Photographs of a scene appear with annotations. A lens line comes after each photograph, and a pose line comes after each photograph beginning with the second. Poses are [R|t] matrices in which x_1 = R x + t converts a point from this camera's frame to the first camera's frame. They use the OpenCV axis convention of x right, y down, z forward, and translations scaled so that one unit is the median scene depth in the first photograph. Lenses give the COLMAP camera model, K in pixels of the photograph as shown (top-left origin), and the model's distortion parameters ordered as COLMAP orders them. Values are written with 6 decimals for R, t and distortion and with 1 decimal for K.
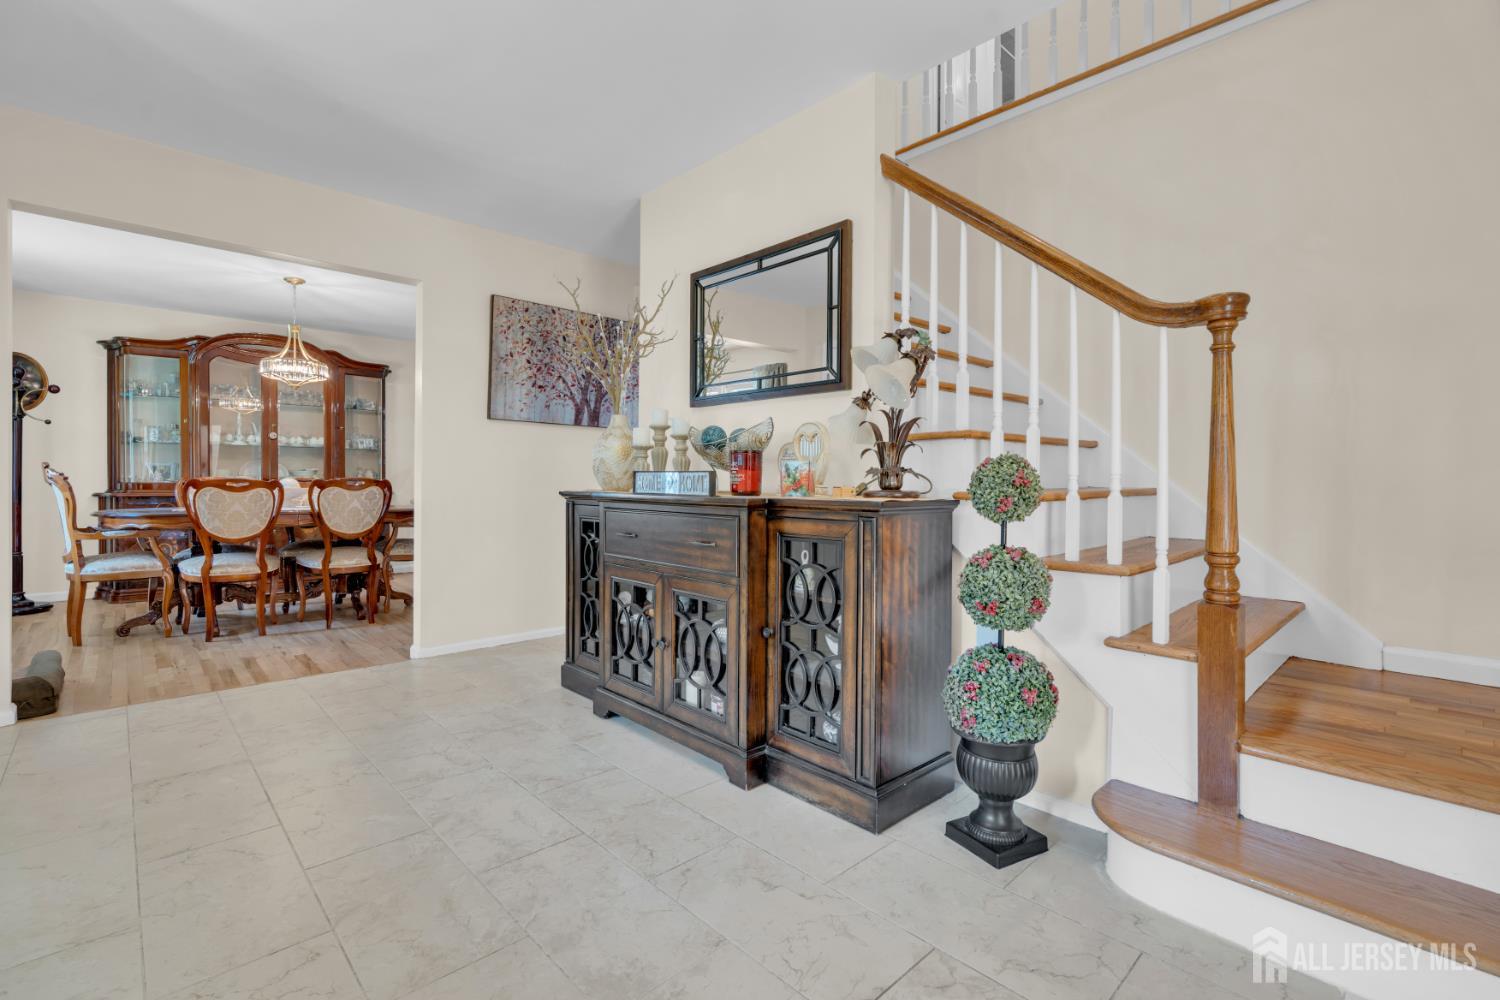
lens RADIAL K [[676.1, 0, 749.4], [0, 676.1, 489.4], [0, 0, 1]] dist [-0.014602, 0.002466]
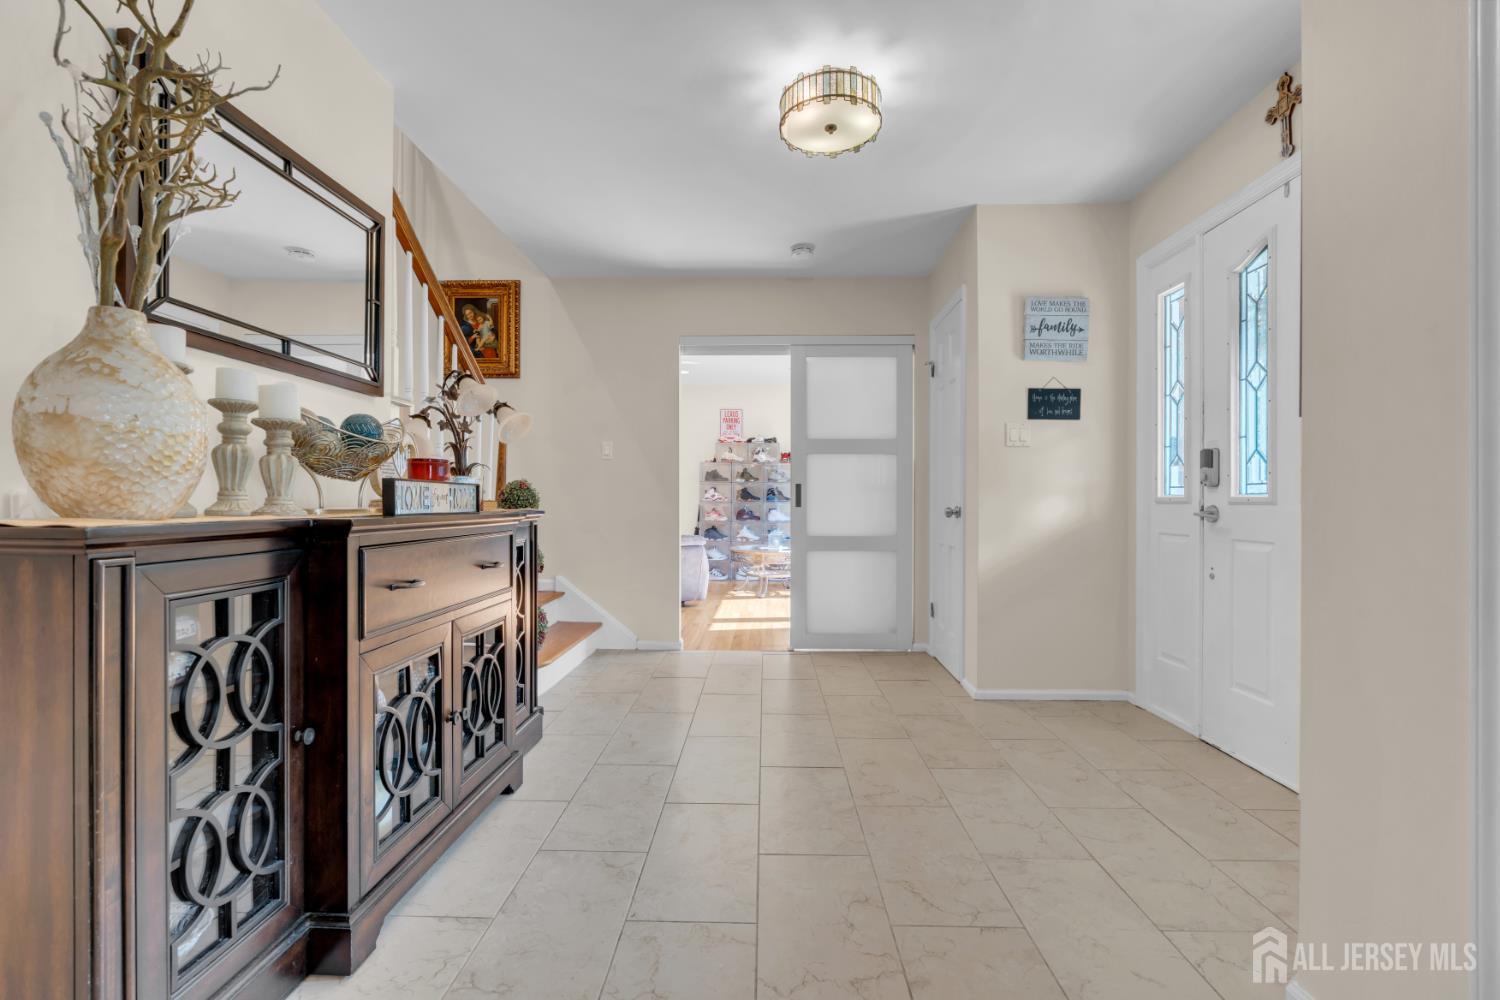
lens RADIAL K [[676.1, 0, 749.2], [0, 676.1, 501.7], [0, 0, 1]] dist [-0.014602, 0.002466]
pose [[-0.710502, -0.010644, 0.703615, -0.931753], [-0.003262, 0.999925, 0.011832, -0.015901], [-0.703687, 0.006112, -0.710483, 1.382024]]
